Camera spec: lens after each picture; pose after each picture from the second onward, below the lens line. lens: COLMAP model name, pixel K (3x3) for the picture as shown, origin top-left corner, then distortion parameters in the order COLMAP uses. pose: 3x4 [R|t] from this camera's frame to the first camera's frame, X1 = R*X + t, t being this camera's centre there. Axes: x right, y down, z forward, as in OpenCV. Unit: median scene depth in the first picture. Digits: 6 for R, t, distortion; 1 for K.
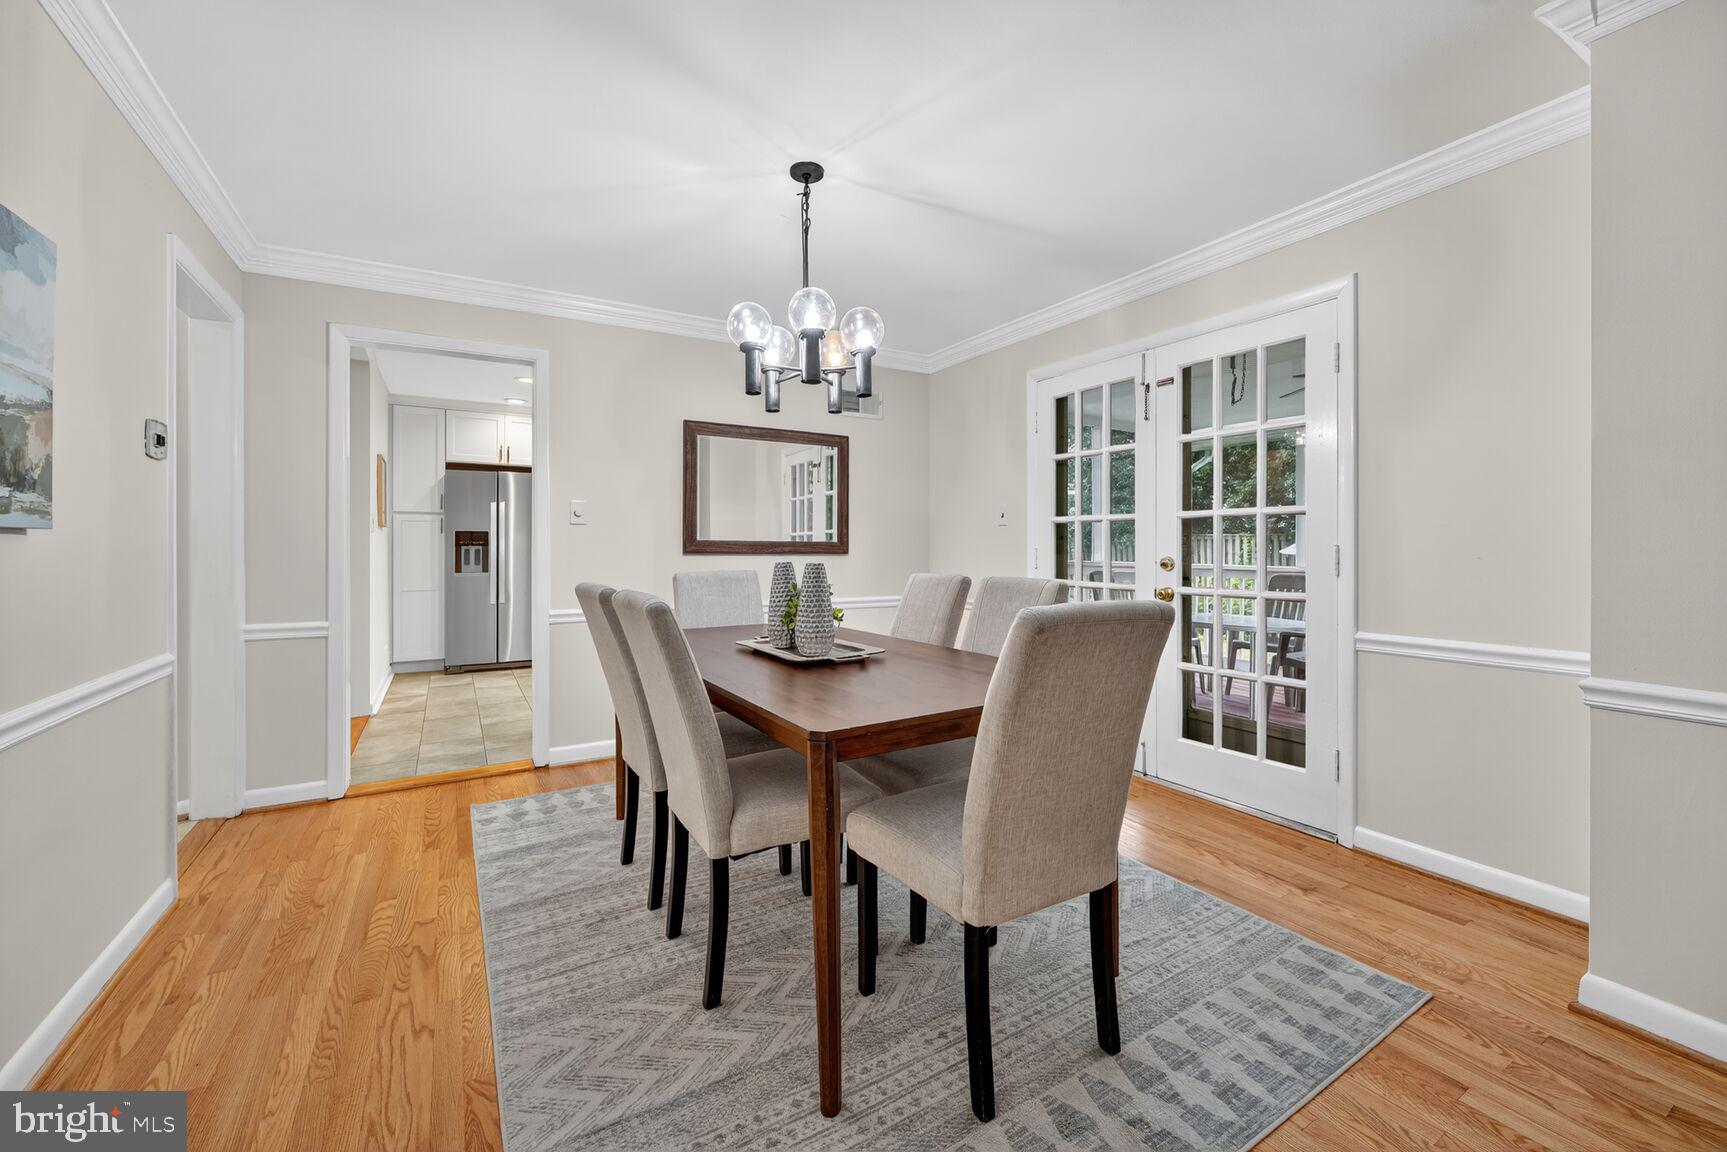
lens RADIAL K [[687.3, 0, 875.8], [0, 687.3, 549.1], [0, 0, 1]] dist [-0.001561, -0.000289]
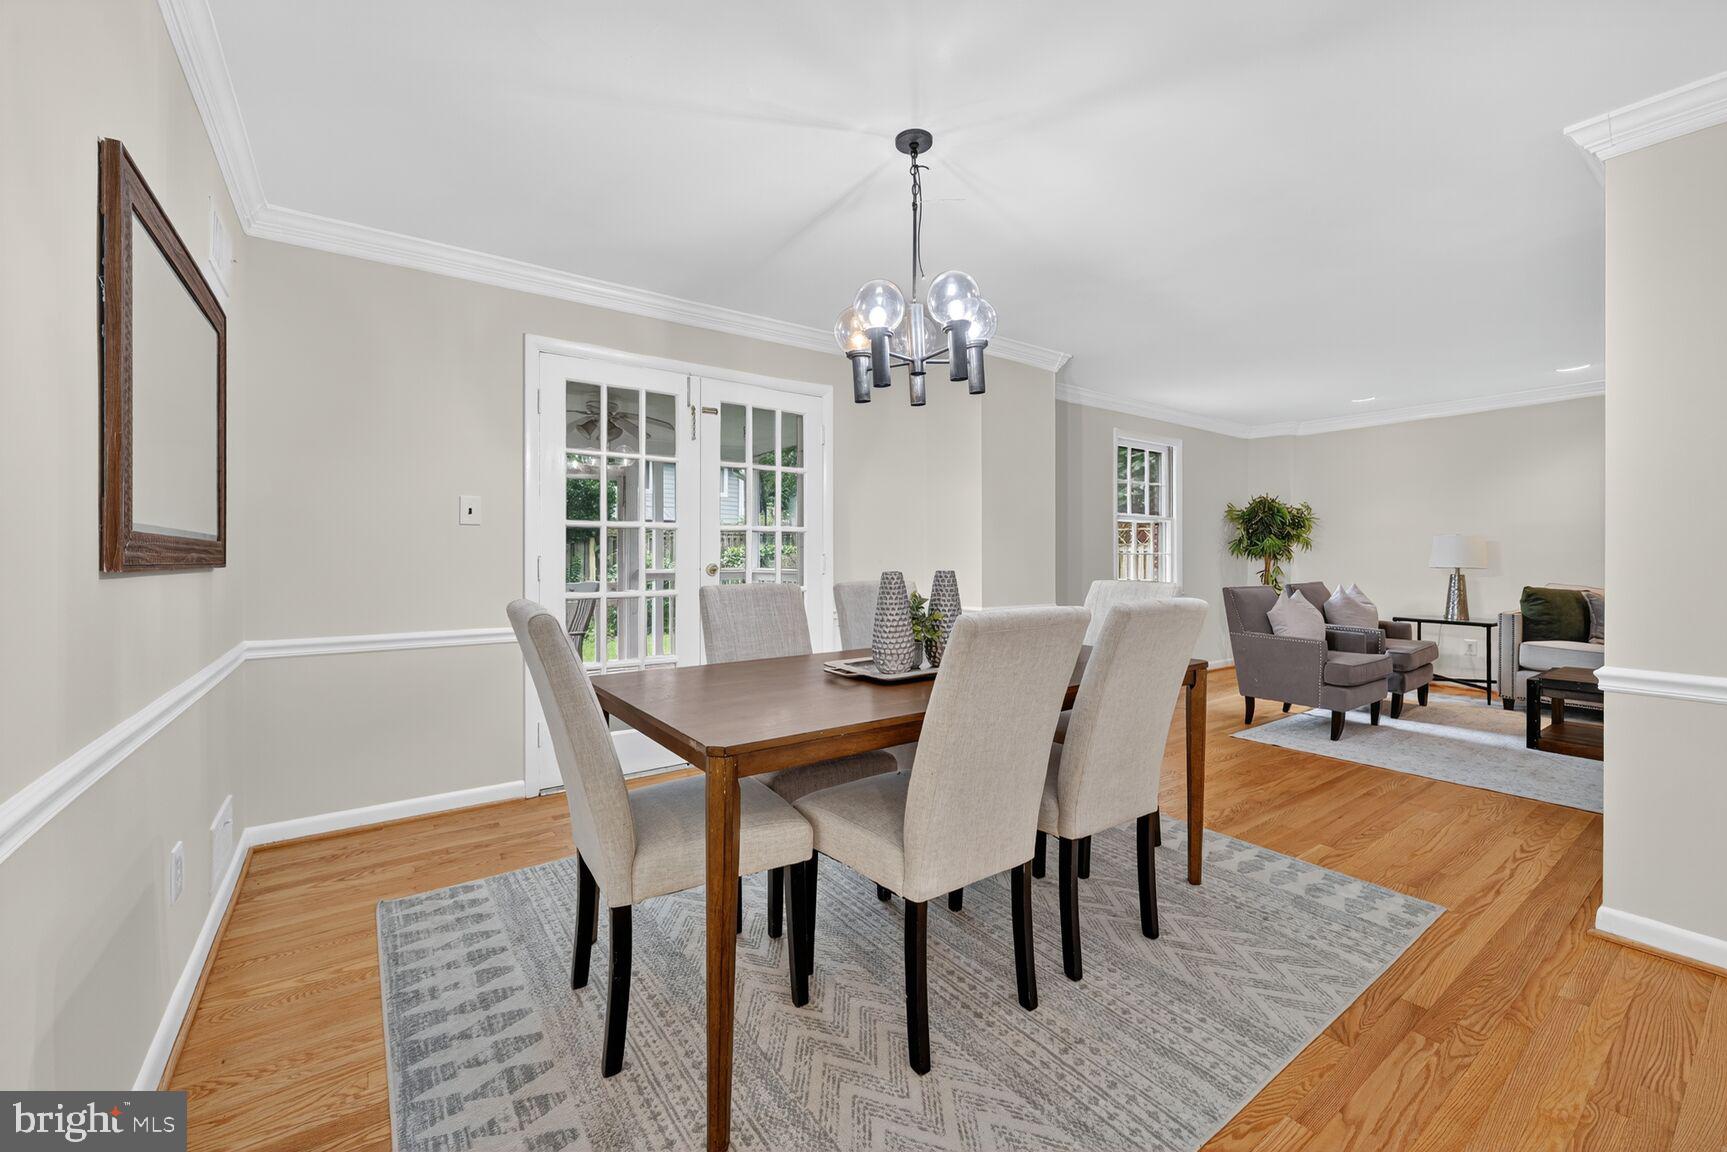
lens RADIAL K [[687.3, 0, 857.4], [0, 687.3, 562.5], [0, 0, 1]] dist [-0.001561, -0.000289]
pose [[-0.064471, -0.002854, 0.997915, -0.780371], [0.002908, 0.999991, 0.003048, 0.005681], [-0.997915, 0.003098, -0.064462, 0.885165]]
